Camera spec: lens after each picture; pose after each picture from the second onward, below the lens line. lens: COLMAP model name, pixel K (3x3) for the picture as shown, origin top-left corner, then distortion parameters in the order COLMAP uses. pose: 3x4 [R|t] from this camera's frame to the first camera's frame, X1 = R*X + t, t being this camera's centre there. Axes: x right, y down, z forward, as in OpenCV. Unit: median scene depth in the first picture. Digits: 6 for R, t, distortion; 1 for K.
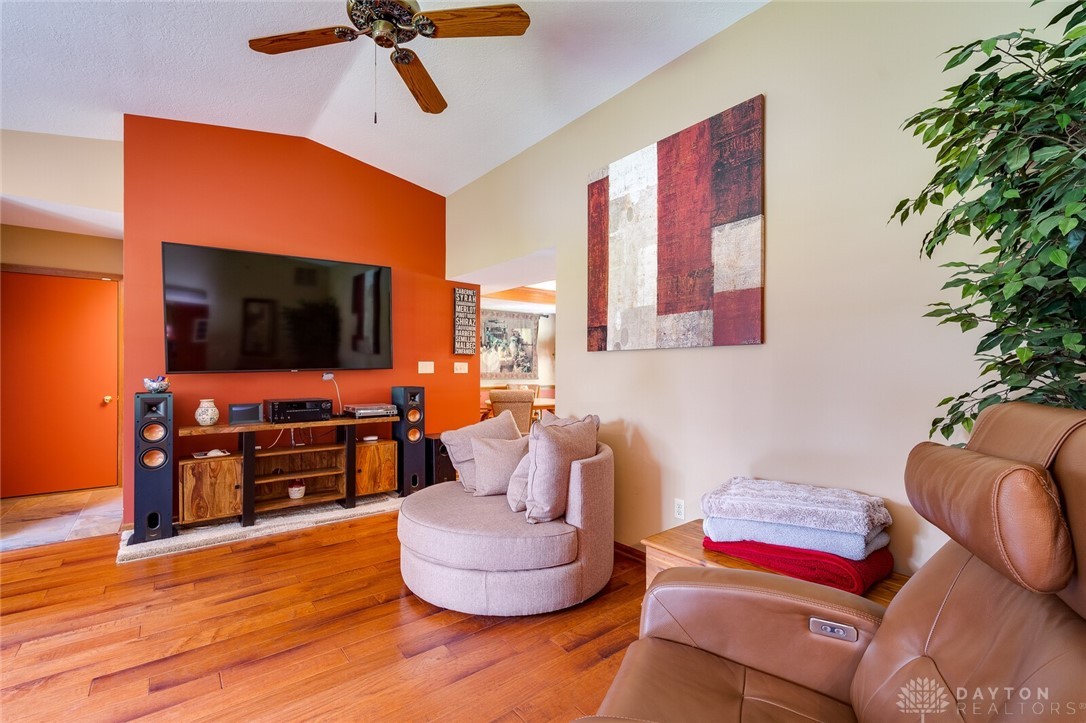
lens RADIAL K [[471.7, 0, 545.3], [0, 471.7, 364.6], [0, 0, 1]] dist [0.000638, -0.000030]
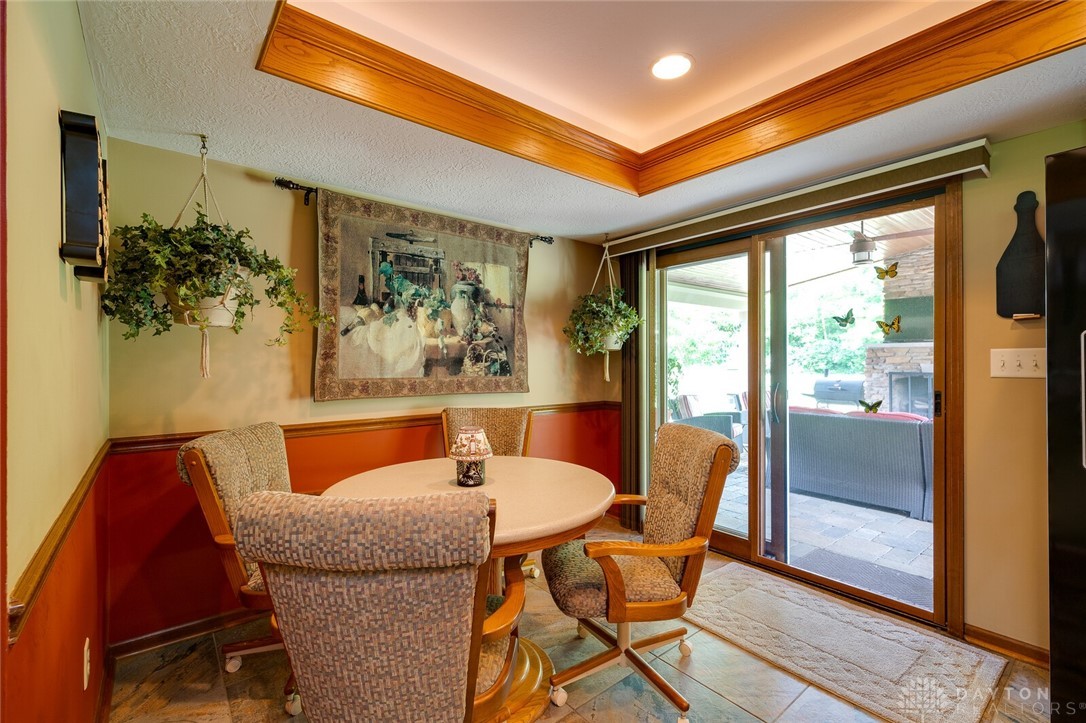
lens RADIAL K [[478.1, 0, 543.0], [0, 478.1, 361.5], [0, 0, 1]] dist [0.000651, -0.000021]
pose [[0.999989, -0.003910, 0.002625, -0.003363], [0.003892, 0.999969, 0.006788, 0.002023], [-0.002652, -0.006778, 0.999974, 0.612663]]
